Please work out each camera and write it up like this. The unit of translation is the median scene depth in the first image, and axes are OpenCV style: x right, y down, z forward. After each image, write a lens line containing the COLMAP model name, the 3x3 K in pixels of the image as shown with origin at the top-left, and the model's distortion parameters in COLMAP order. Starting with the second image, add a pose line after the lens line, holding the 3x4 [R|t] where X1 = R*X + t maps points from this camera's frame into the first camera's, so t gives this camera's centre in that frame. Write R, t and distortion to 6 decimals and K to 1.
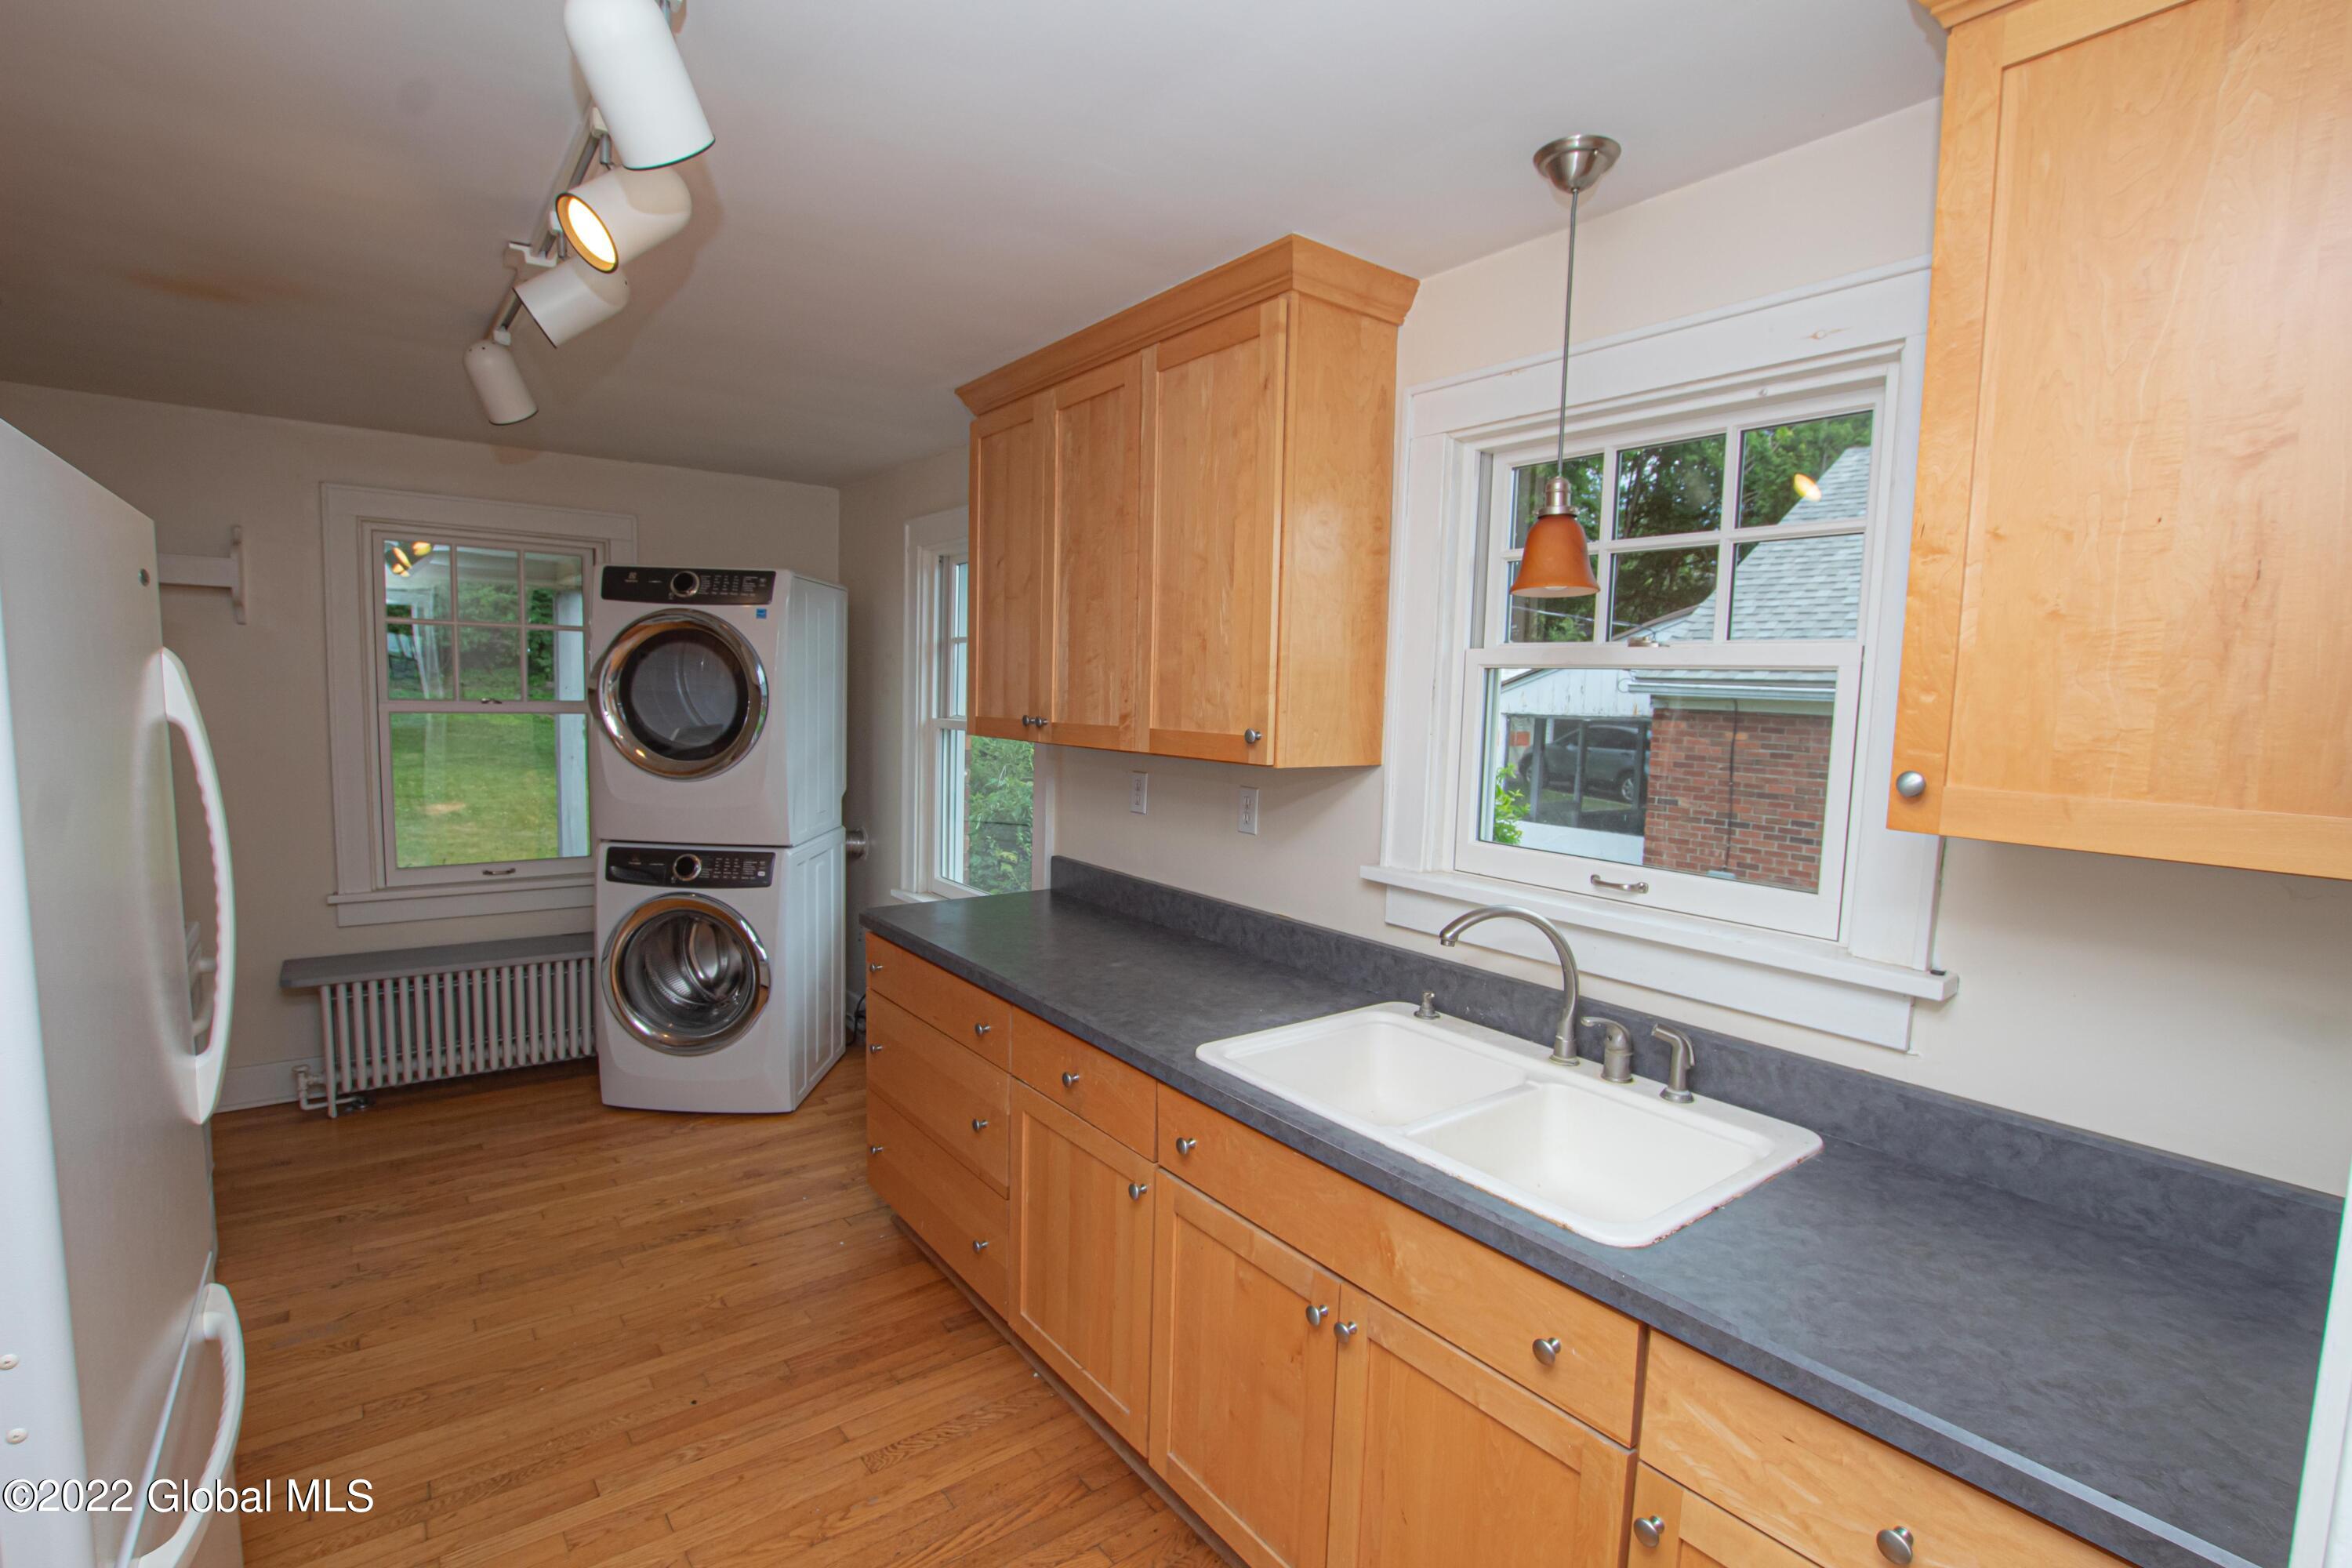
lens RADIAL K [[1087.9, 0, 1174.1], [0, 1087.9, 795.8], [0, 0, 1]] dist [-0.034733, 0.005701]
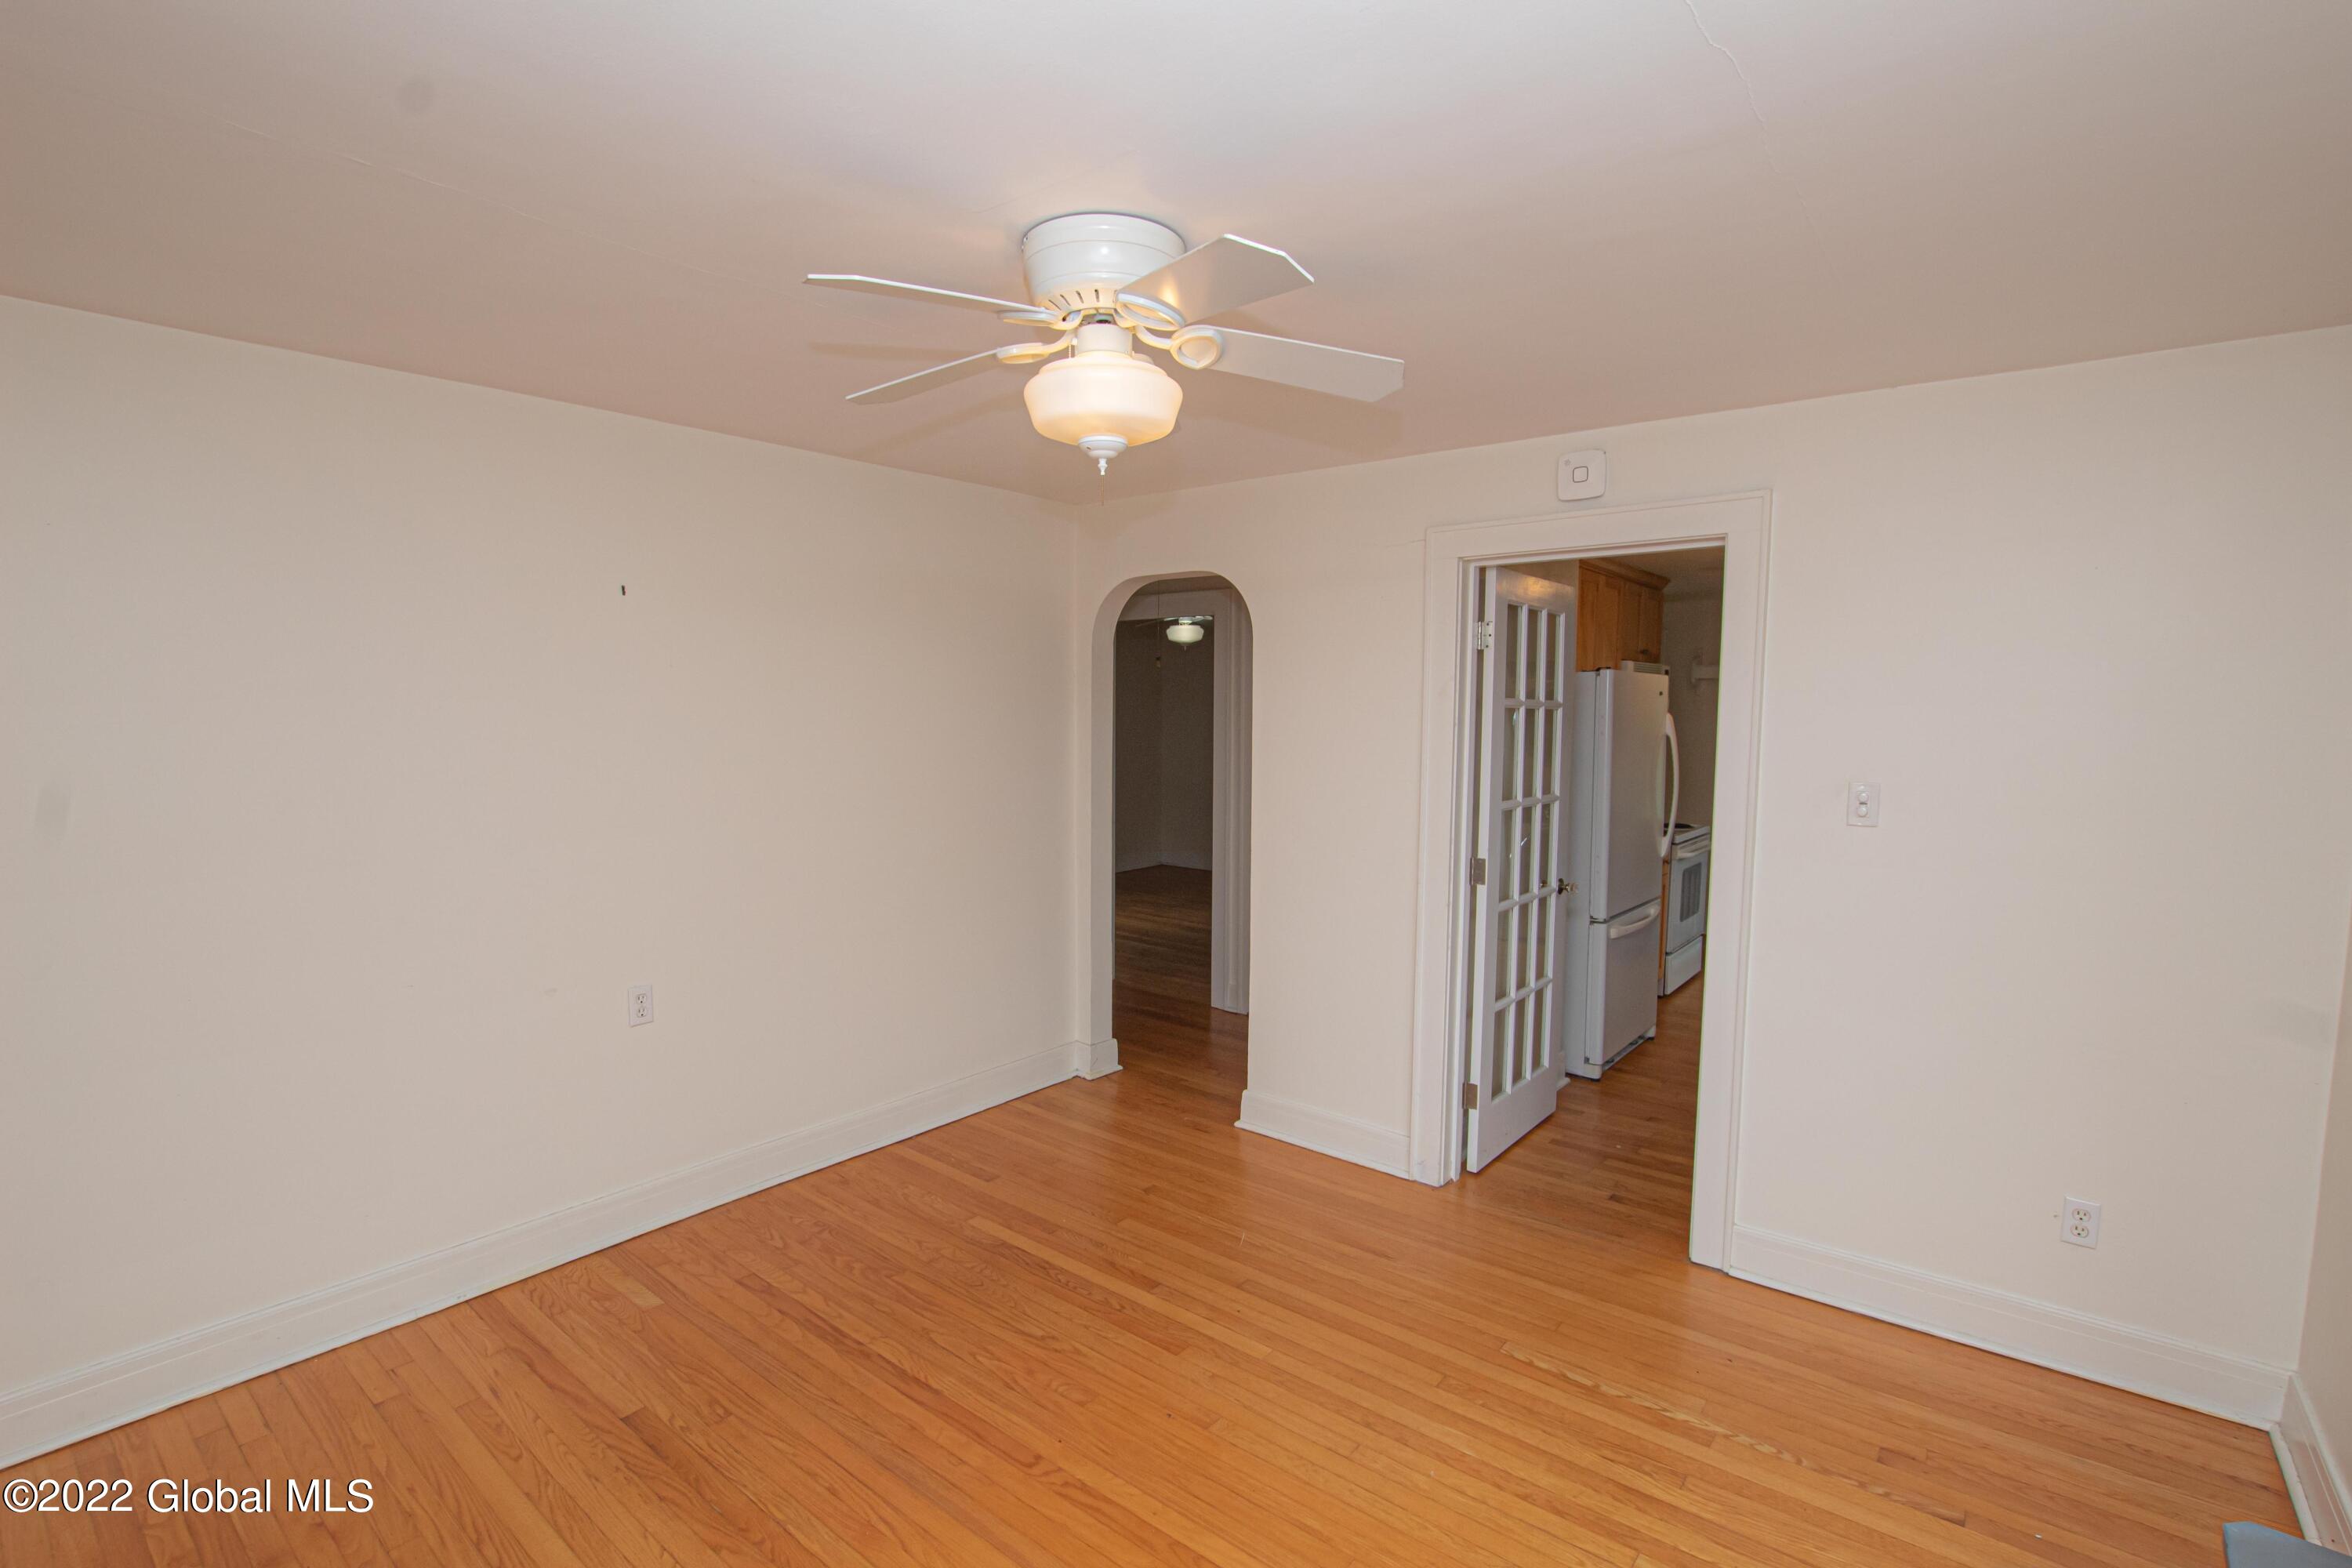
lens RADIAL K [[1093.2, 0, 1173.6], [0, 1093.2, 797.8], [0, 0, 1]] dist [-0.036202, 0.007413]
pose [[0.237729, 0.050894, -0.969997, 1.016686], [-0.094879, 0.995068, 0.028956, 0.089651], [0.966687, 0.085148, 0.241385, -0.664201]]
